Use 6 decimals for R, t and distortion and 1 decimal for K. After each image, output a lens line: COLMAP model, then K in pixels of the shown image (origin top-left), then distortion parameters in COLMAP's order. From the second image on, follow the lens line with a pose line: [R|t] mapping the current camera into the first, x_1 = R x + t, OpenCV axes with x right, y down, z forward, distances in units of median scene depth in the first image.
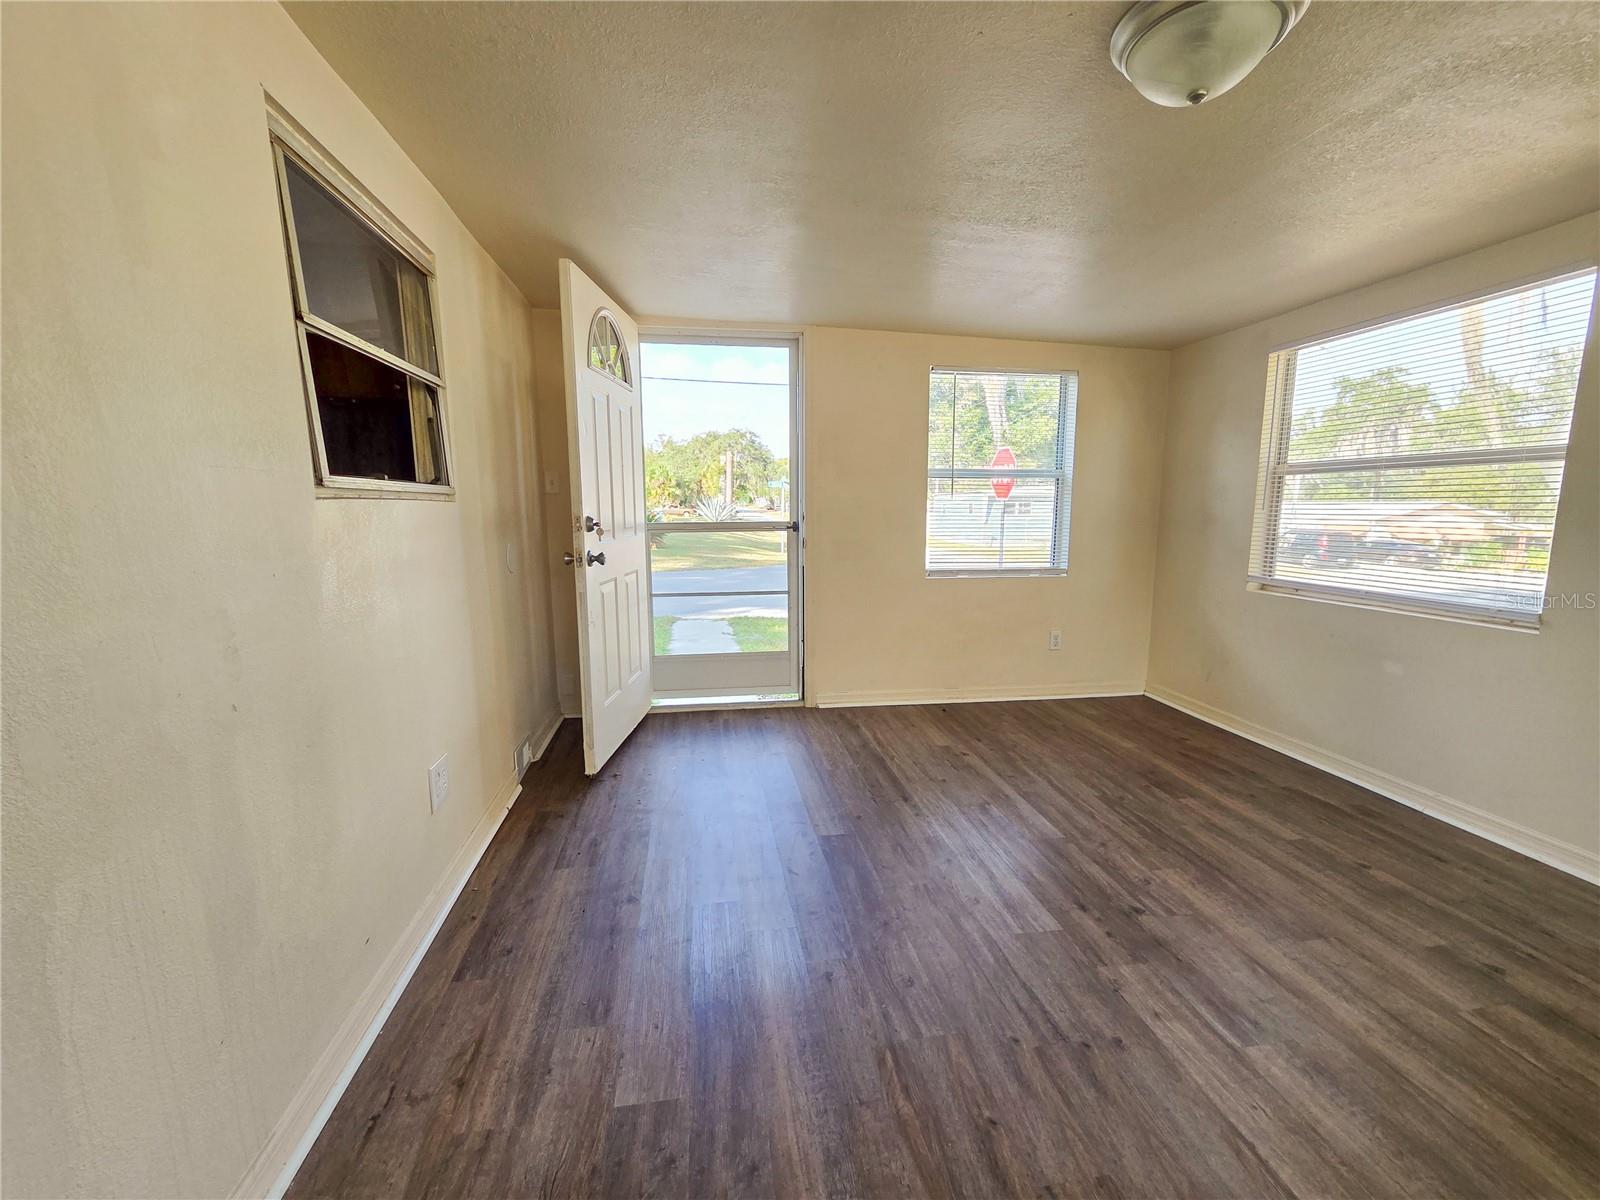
lens RADIAL K [[665.2, 0, 792.3], [0, 665.2, 598.5], [0, 0, 1]] dist [-0.003123, 0.000122]
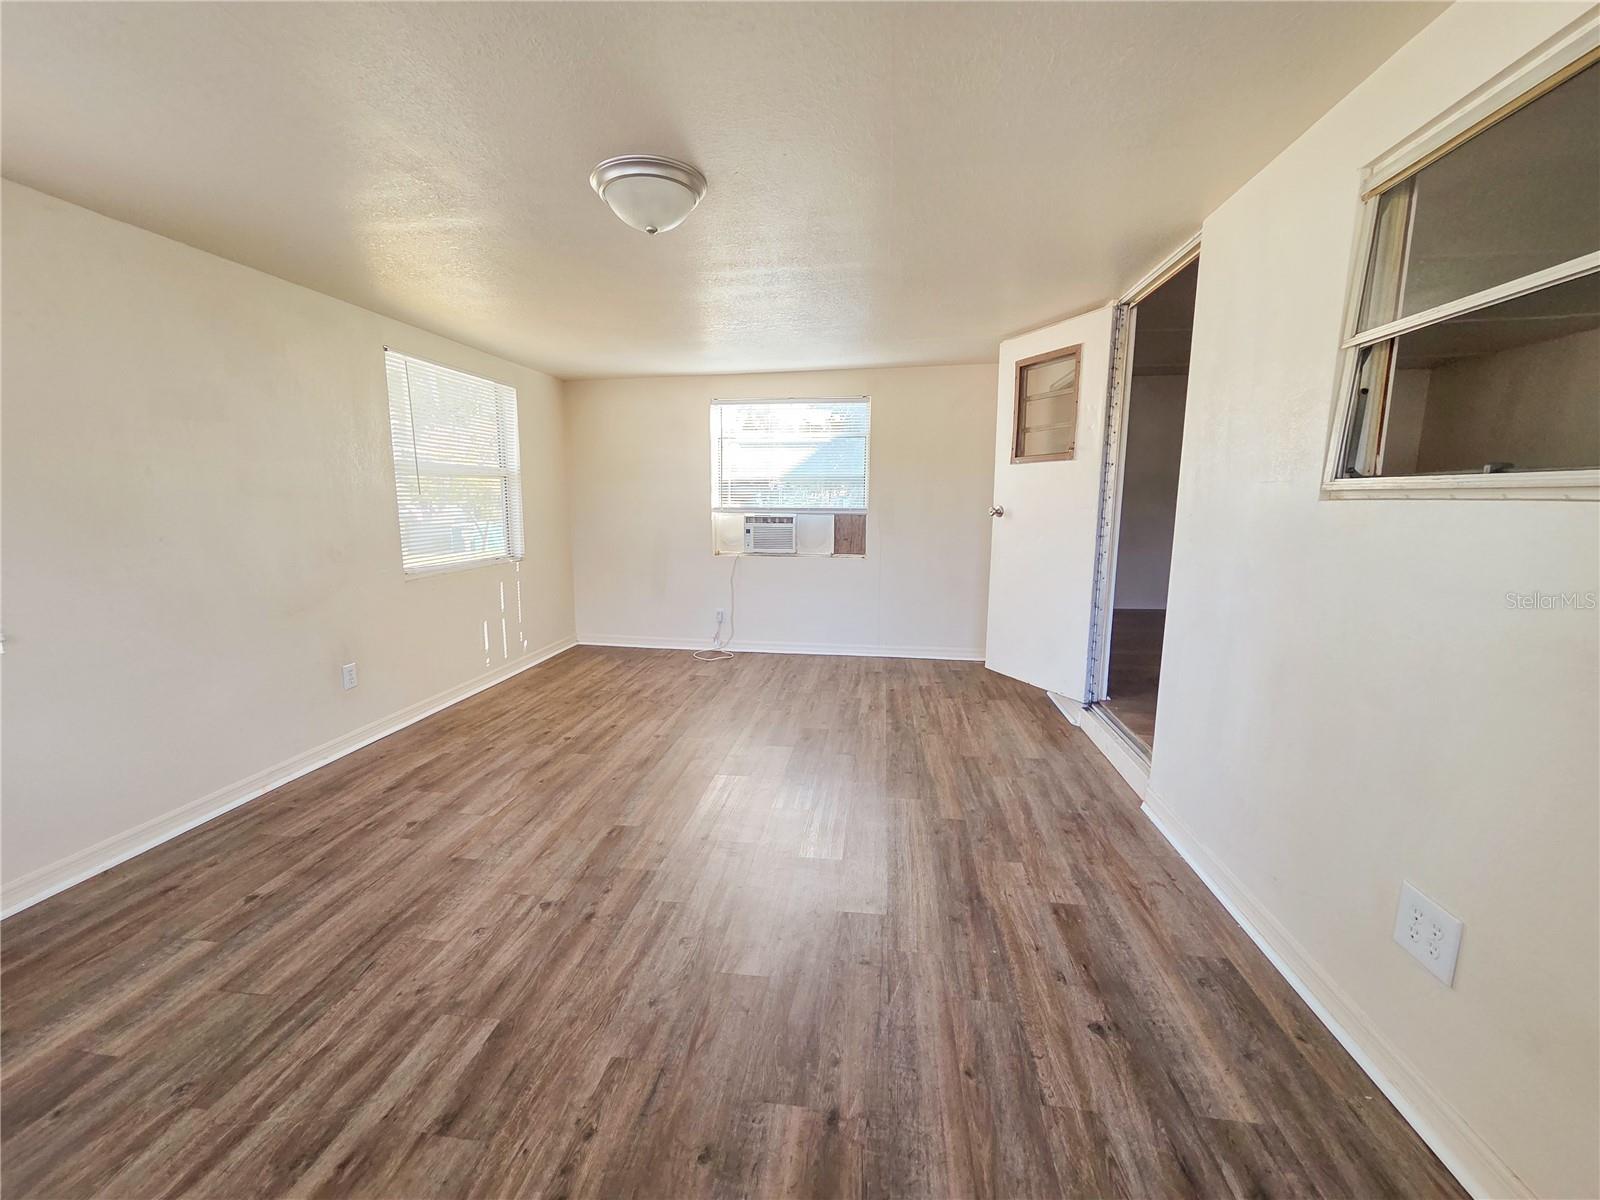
lens RADIAL K [[665.2, 0, 788.0], [0, 665.2, 598.6], [0, 0, 1]] dist [-0.003123, 0.000122]
pose [[-0.959439, -0.042756, 0.278657, -0.079041], [0.038092, 0.959707, 0.278409, -0.203723], [-0.279332, 0.277731, -0.919151, 1.406874]]
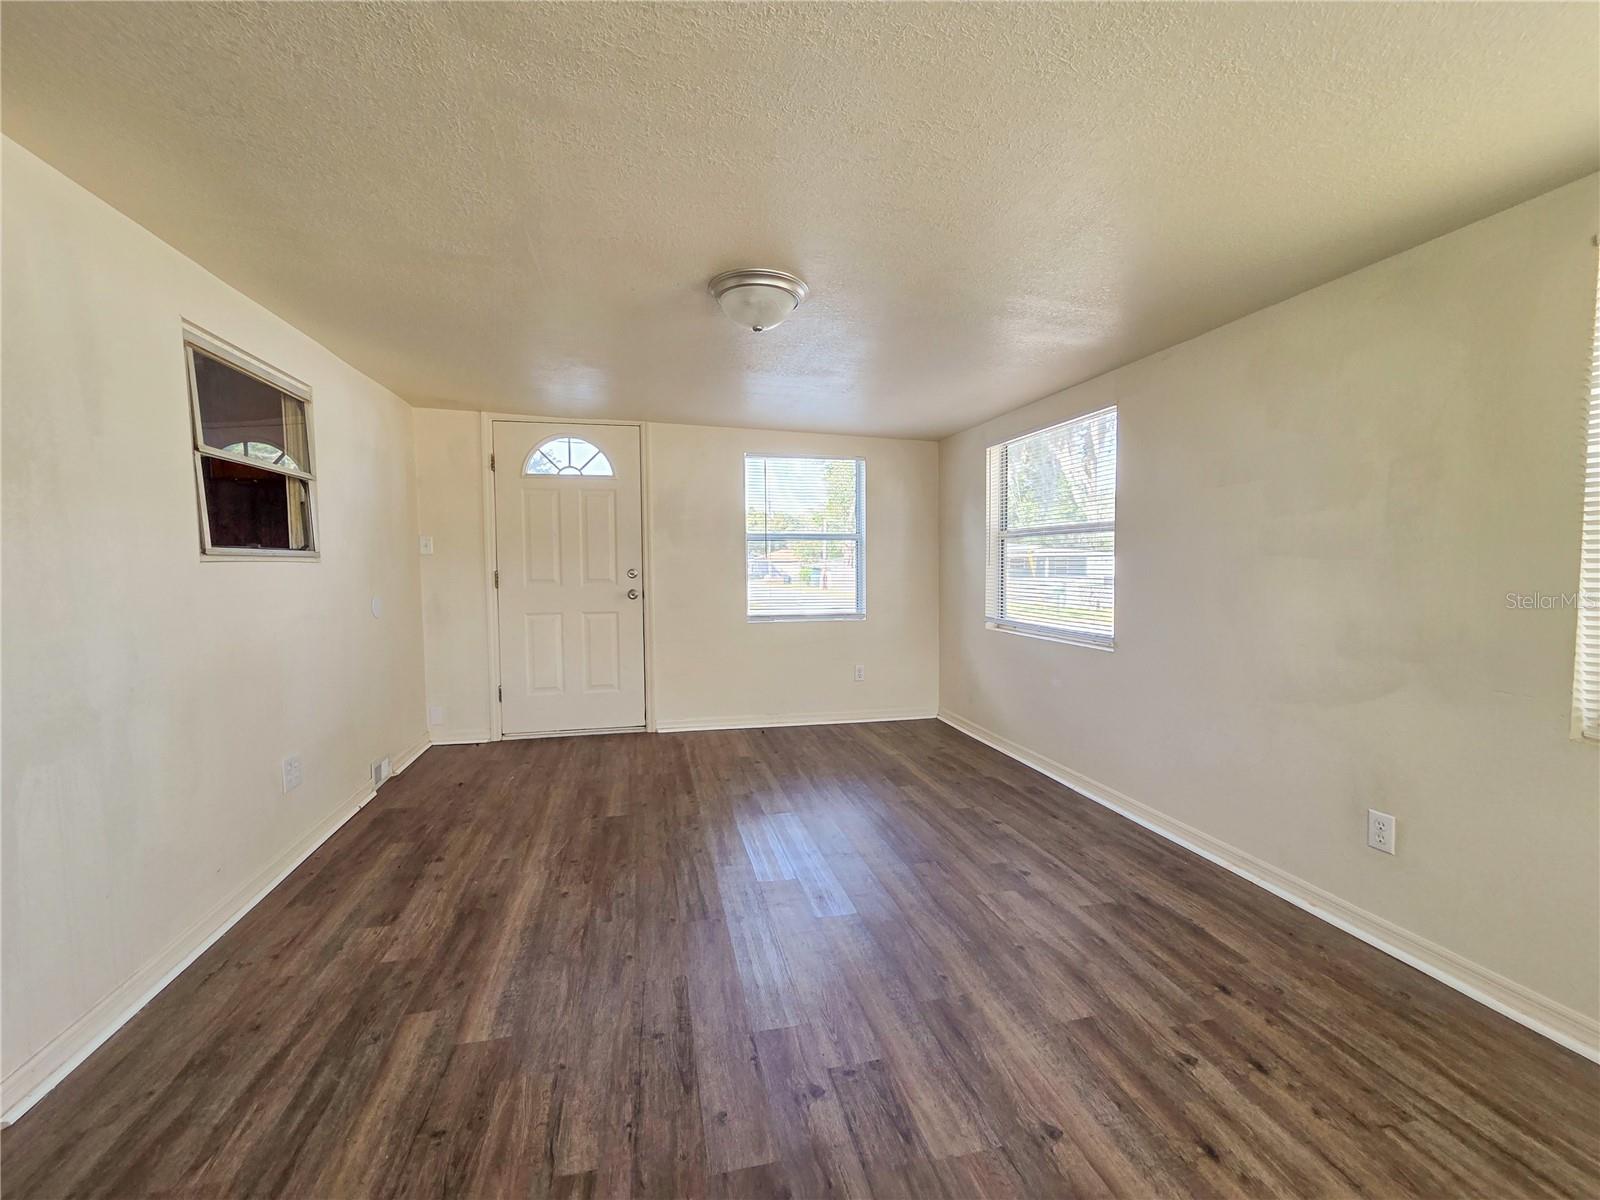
lens RADIAL K [[665.2, 0, 787.9], [0, 665.2, 589.1], [0, 0, 1]] dist [-0.003123, 0.000122]
pose [[0.997176, -0.006540, 0.074813, 0.304082], [0.013822, 0.995165, -0.097237, 0.046081], [-0.073815, 0.097996, 0.992445, -0.359107]]
